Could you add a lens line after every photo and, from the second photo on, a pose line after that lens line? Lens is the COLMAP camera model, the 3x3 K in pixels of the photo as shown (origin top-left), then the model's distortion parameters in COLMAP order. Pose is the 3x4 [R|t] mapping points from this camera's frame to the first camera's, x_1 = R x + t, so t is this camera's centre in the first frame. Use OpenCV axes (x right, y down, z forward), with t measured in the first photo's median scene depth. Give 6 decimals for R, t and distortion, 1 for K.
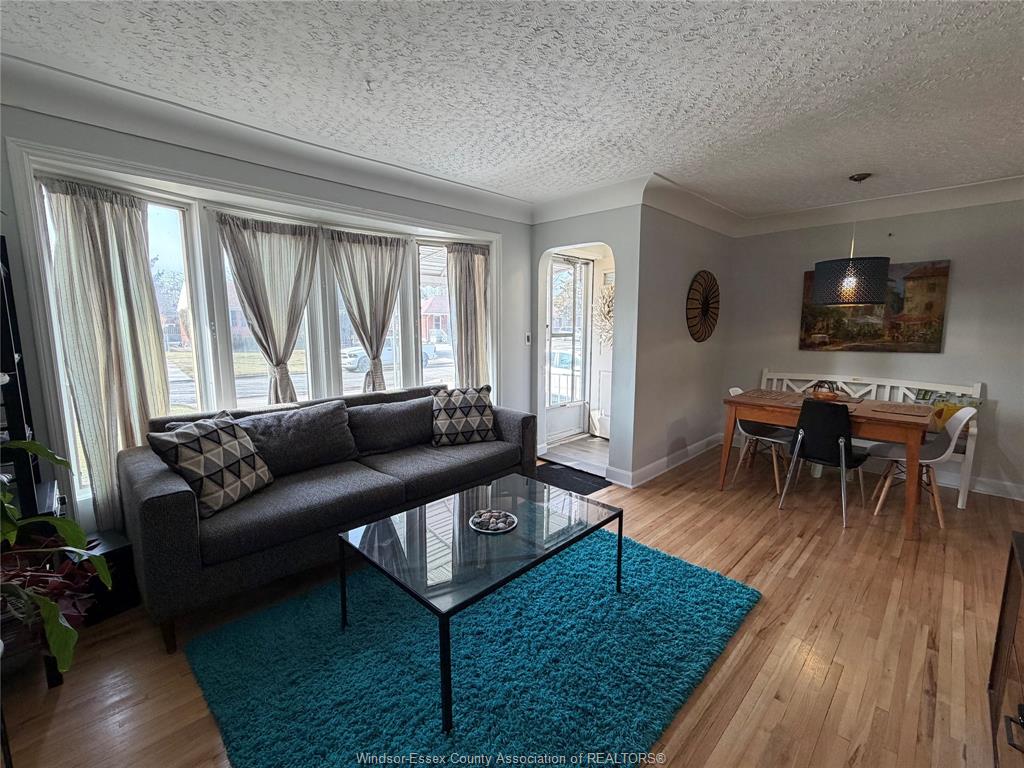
lens RADIAL K [[438.6, 0, 514.1], [0, 438.6, 383.7], [0, 0, 1]] dist [-0.000462, 0.000322]
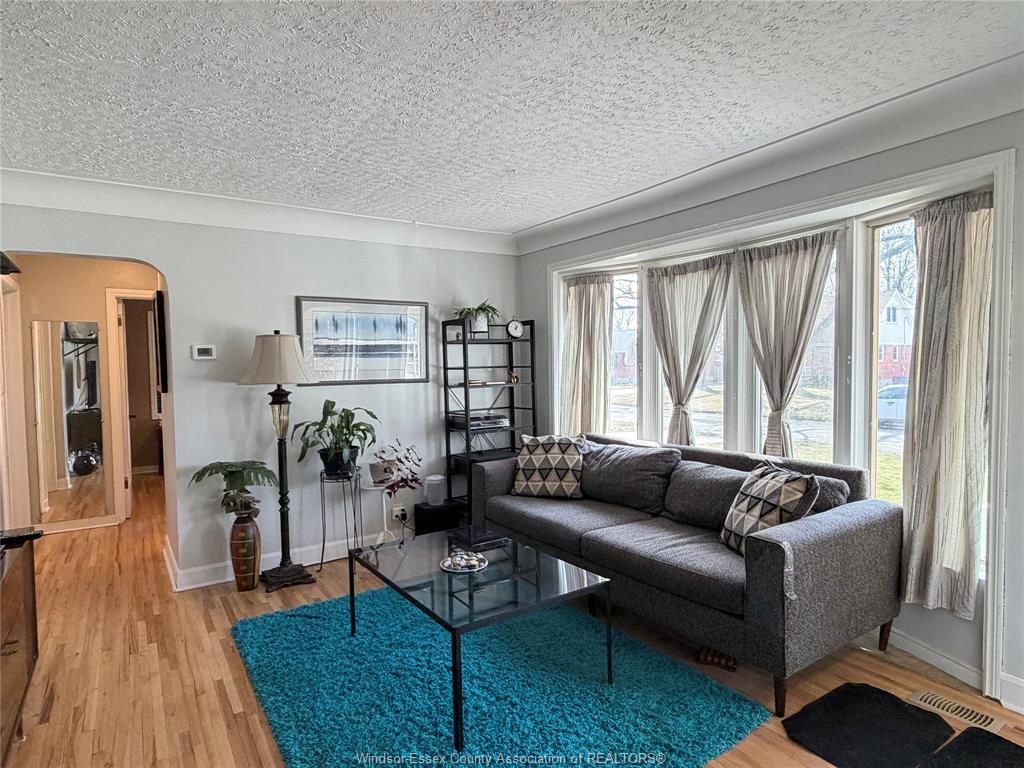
lens RADIAL K [[581.5, 0, 511.7], [0, 581.5, 385.8], [0, 0, 1]] dist [-0.002356, 0.000067]
pose [[-0.196282, 0.040226, -0.979722, 0.756747], [-0.114869, 0.991335, 0.063716, -0.116641], [0.973796, 0.125046, -0.189960, 0.813902]]
